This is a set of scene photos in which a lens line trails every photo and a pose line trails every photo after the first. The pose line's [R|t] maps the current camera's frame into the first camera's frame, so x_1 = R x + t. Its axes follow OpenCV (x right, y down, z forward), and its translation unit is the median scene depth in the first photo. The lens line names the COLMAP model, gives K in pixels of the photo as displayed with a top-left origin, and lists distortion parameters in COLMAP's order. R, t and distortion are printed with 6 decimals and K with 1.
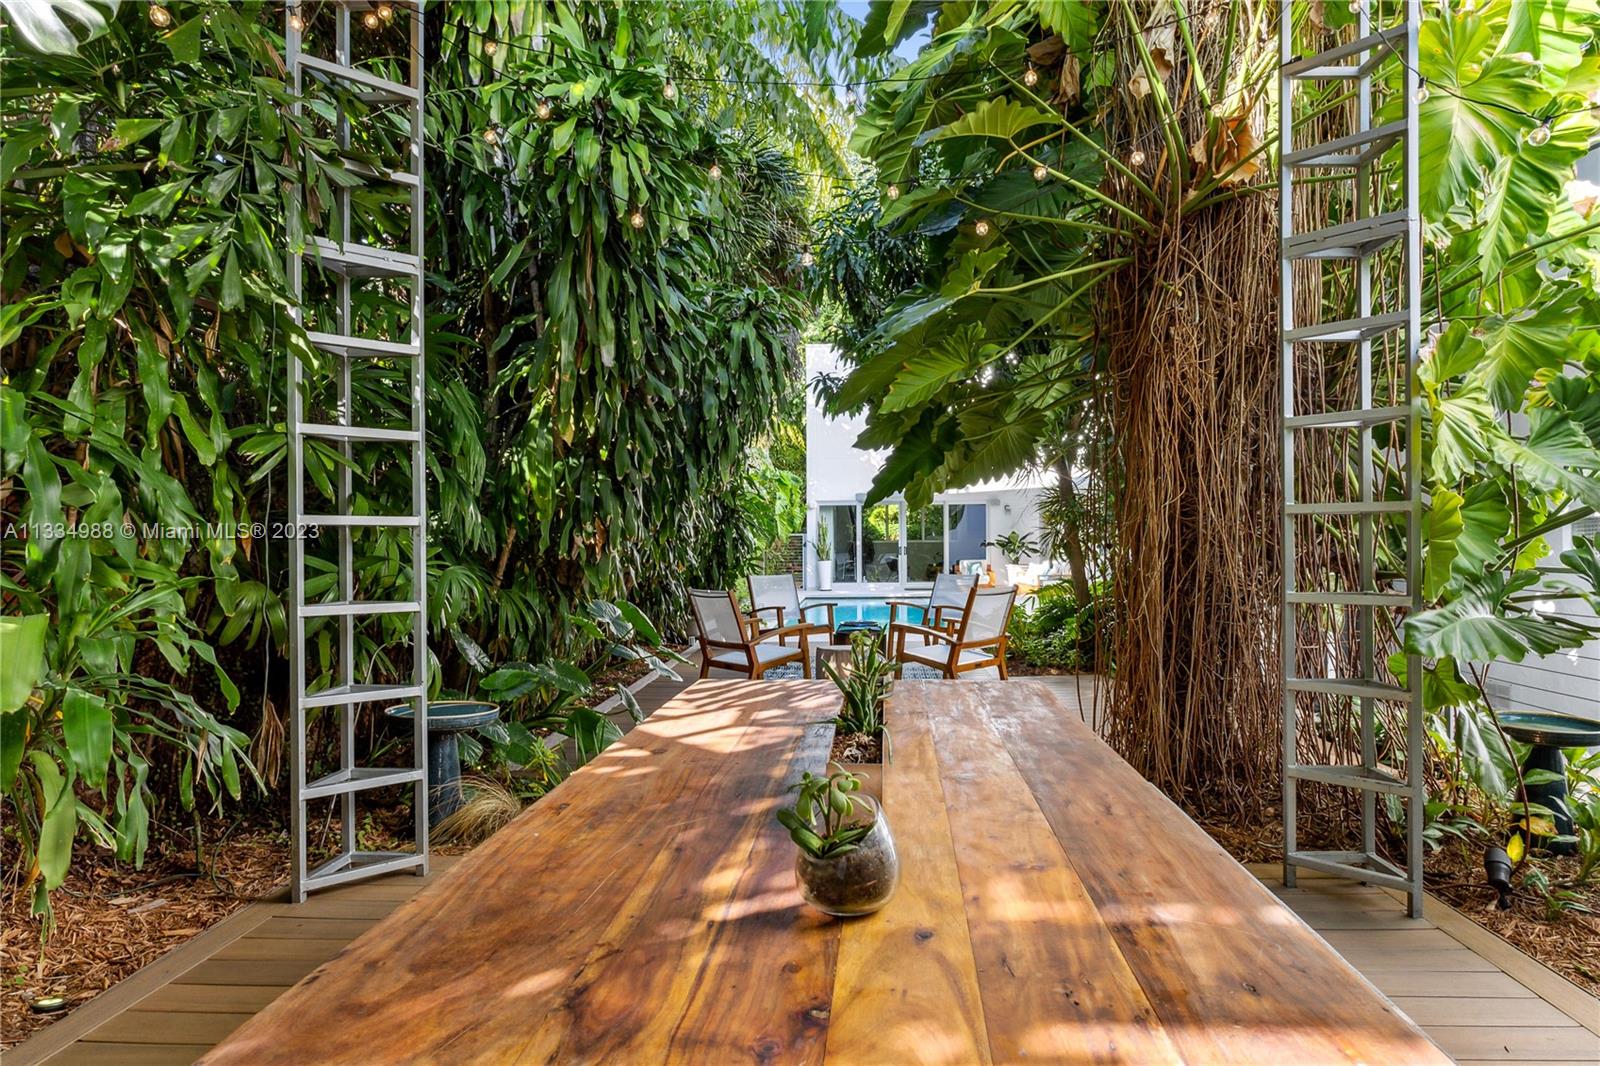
lens RADIAL K [[886.7, 0, 804.0], [0, 886.7, 539.4], [0, 0, 1]] dist [0.000089, 0.000001]
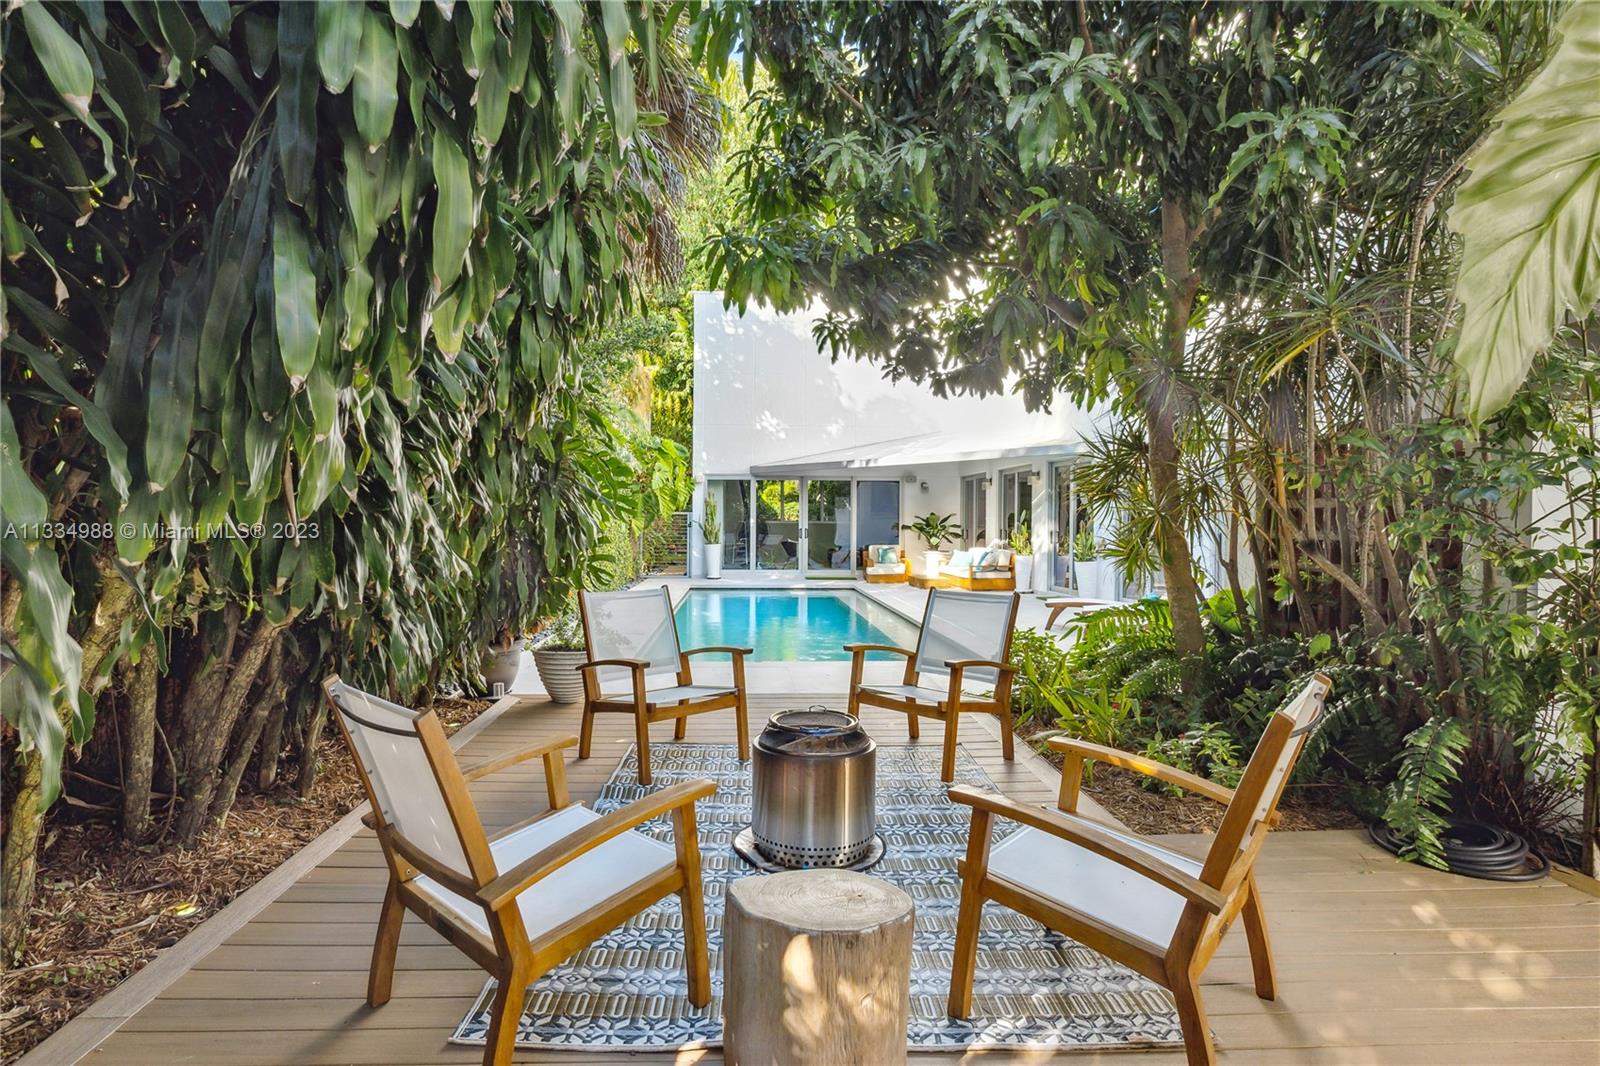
lens RADIAL K [[851.9, 0, 795.2], [0, 851.9, 526.2], [0, 0, 1]] dist [0.012430, -0.000057]
pose [[0.992245, 0.010974, 0.123813, 0.000137], [-0.012227, 0.999881, 0.009366, -0.001751], [-0.123695, -0.010807, 0.992261, 0.171074]]
